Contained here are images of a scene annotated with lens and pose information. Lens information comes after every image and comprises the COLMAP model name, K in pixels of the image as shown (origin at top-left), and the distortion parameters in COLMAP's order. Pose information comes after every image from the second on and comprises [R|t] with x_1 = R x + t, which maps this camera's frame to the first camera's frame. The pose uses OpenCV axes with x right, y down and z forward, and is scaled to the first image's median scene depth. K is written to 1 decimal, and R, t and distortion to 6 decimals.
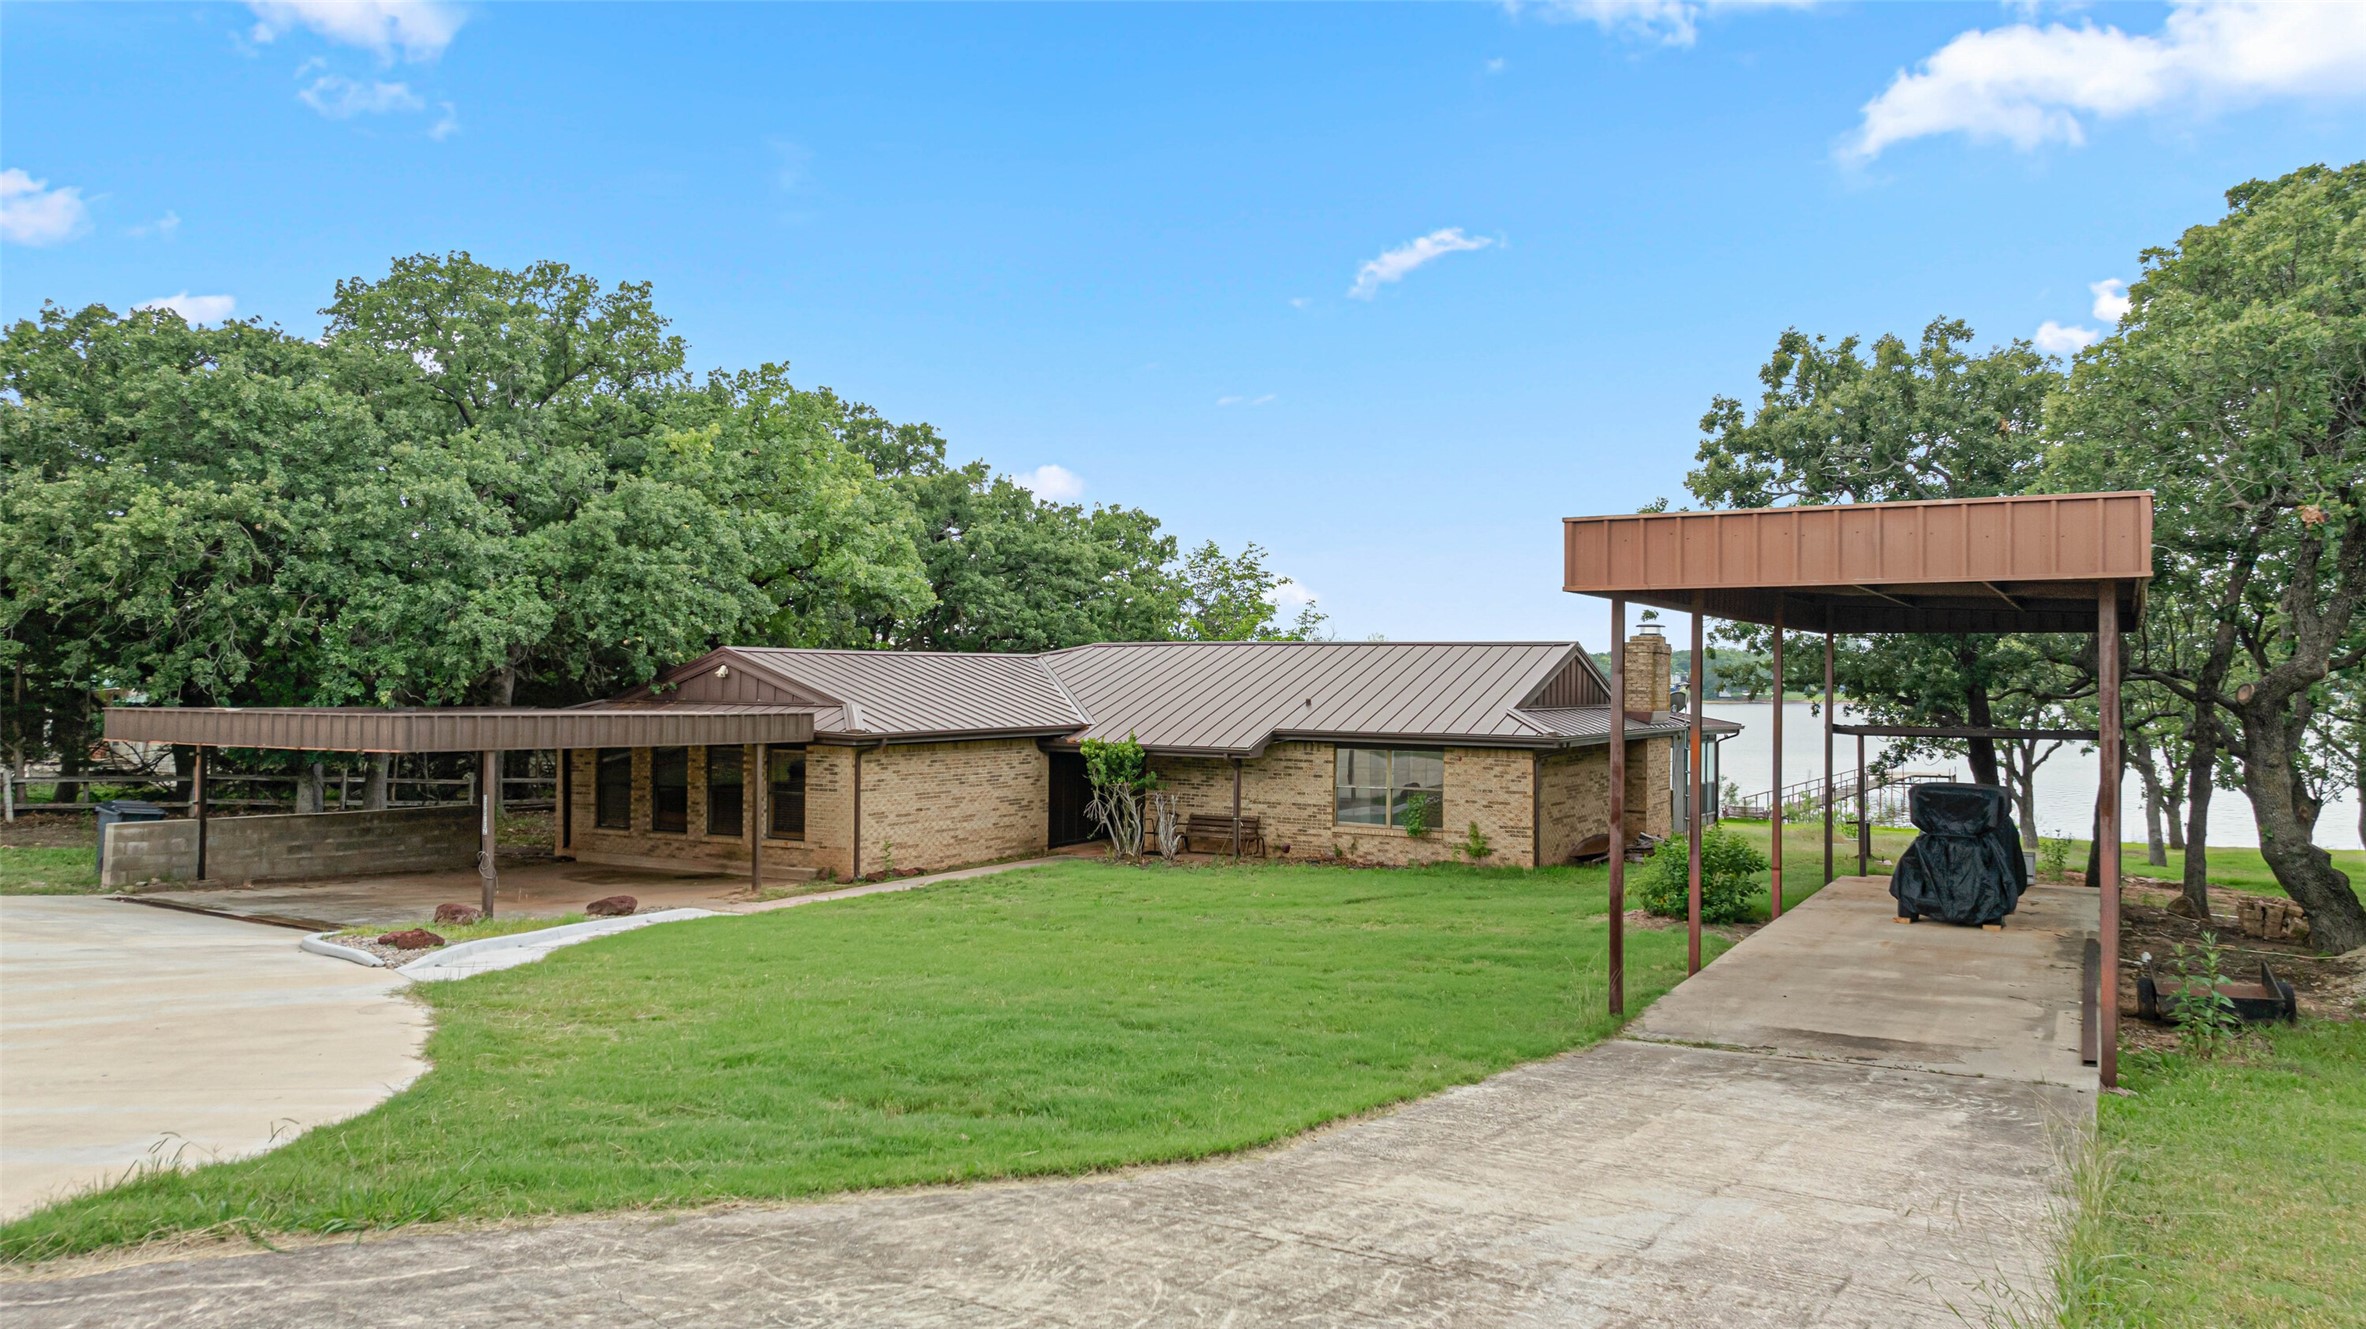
lens RADIAL K [[1656.7, 0, 1183.0], [0, 1656.7, 664.5], [0, 0, 1]] dist [0.002501, 0.000531]
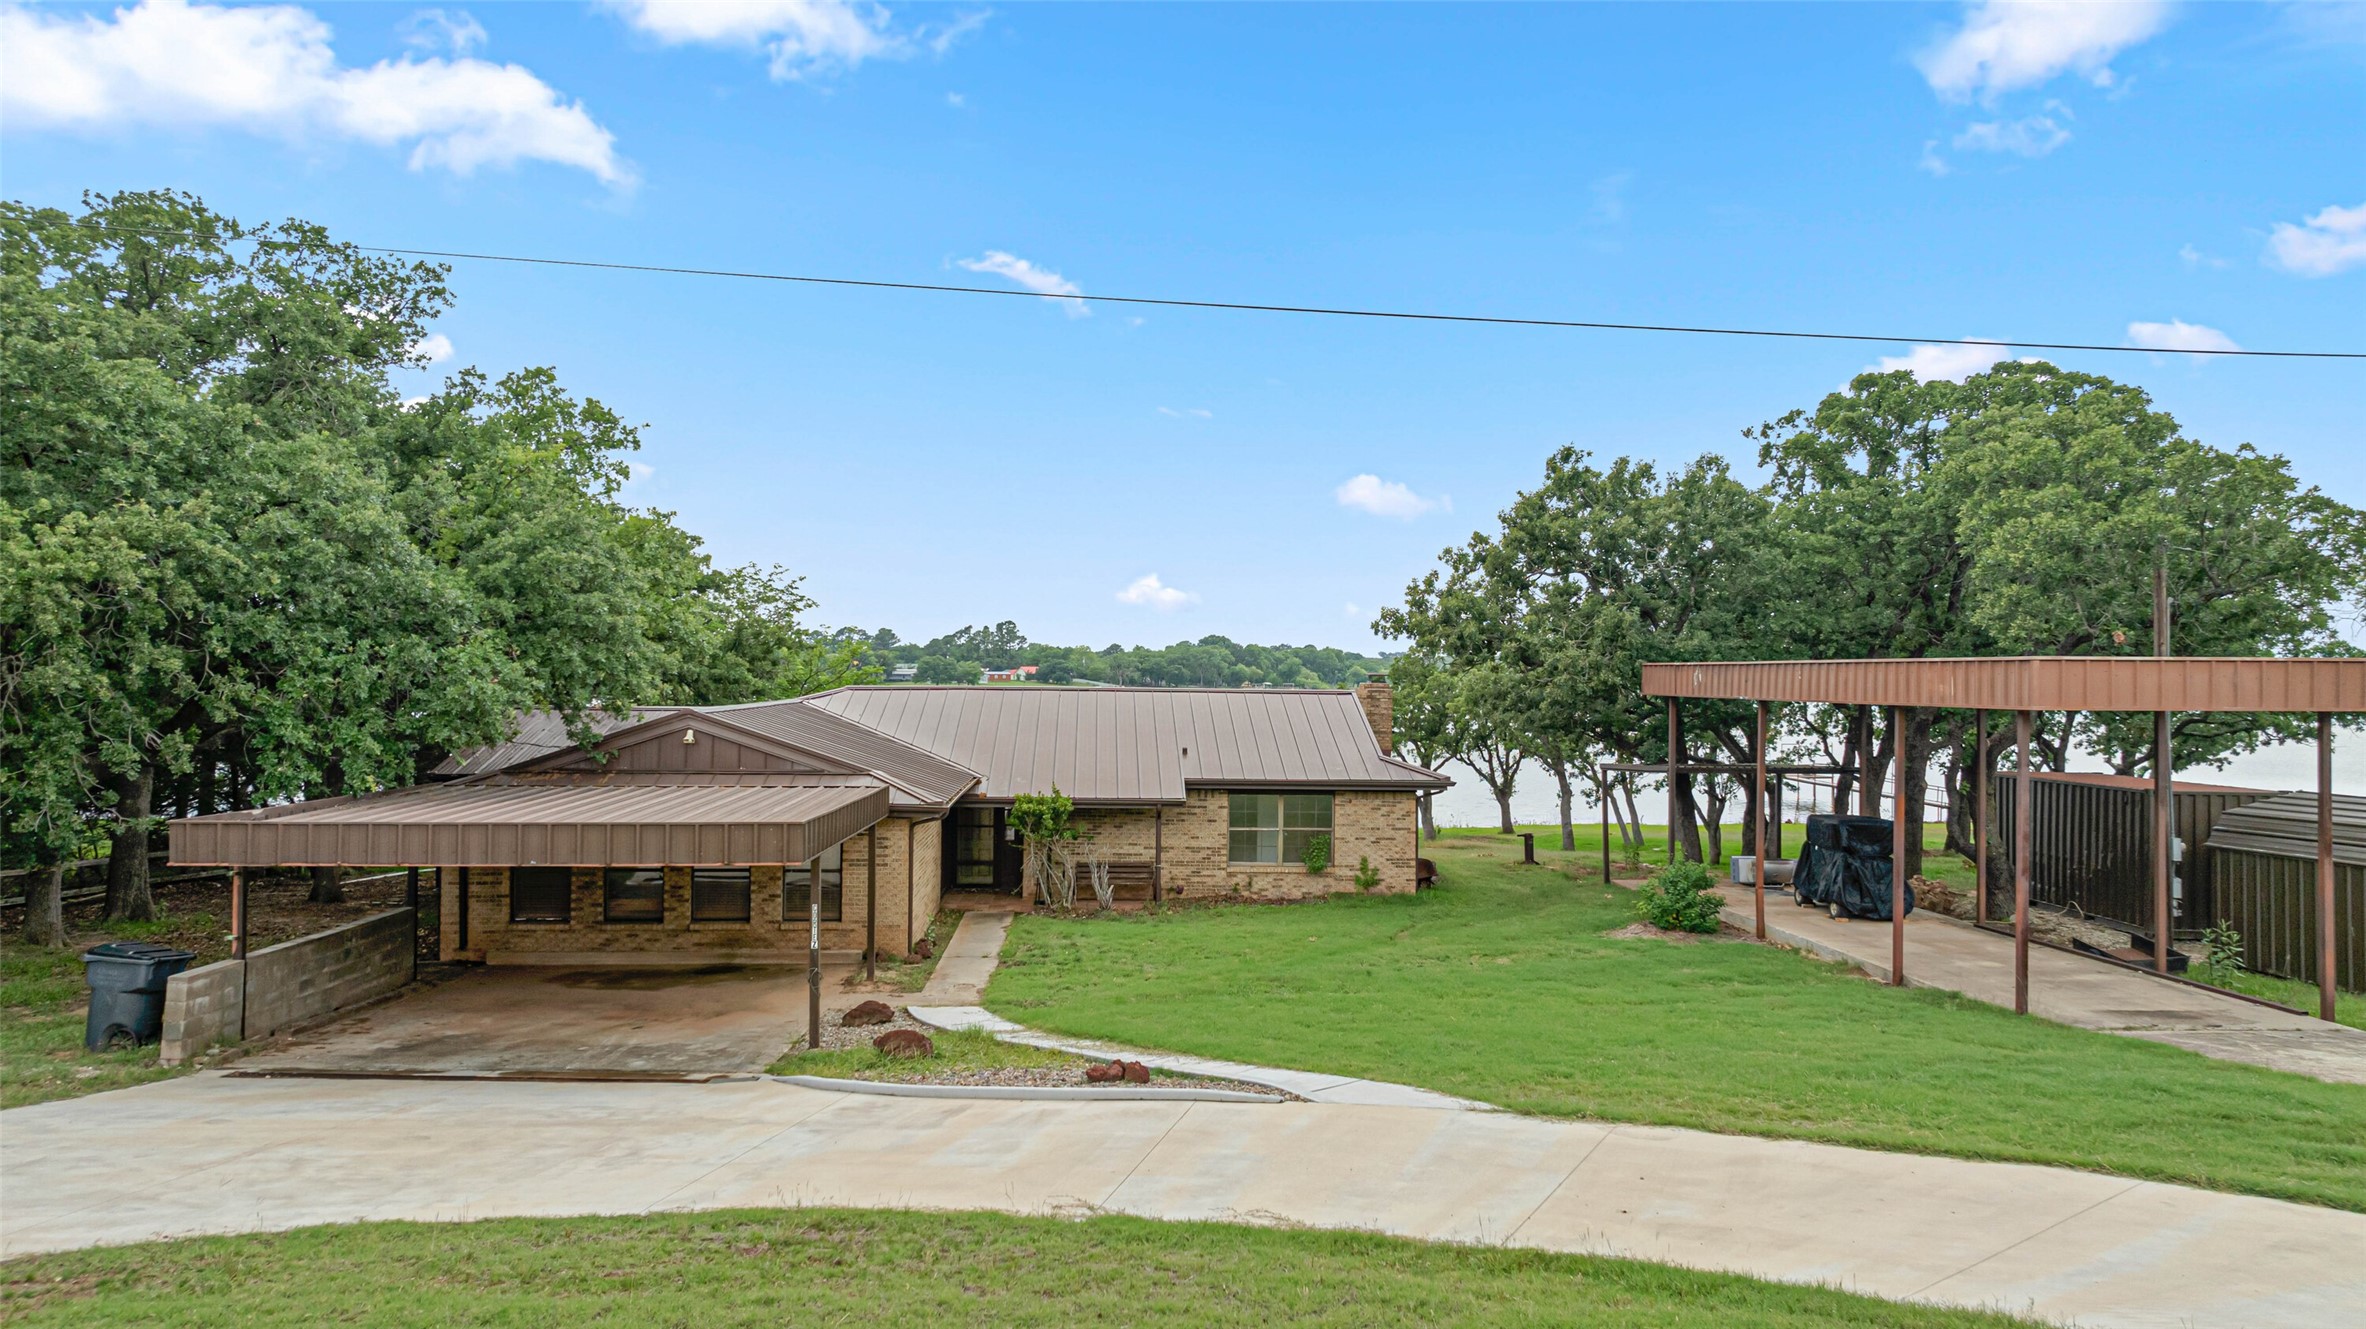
lens RADIAL K [[1679.2, 0, 1183.0], [0, 1679.2, 664.5], [0, 0, 1]] dist [0.004659, 0.001473]
pose [[0.840354, 0.003073, 0.542029, -0.546764], [-0.007309, 0.999957, 0.005663, -0.041752], [-0.541989, -0.008720, 0.840340, 0.098841]]
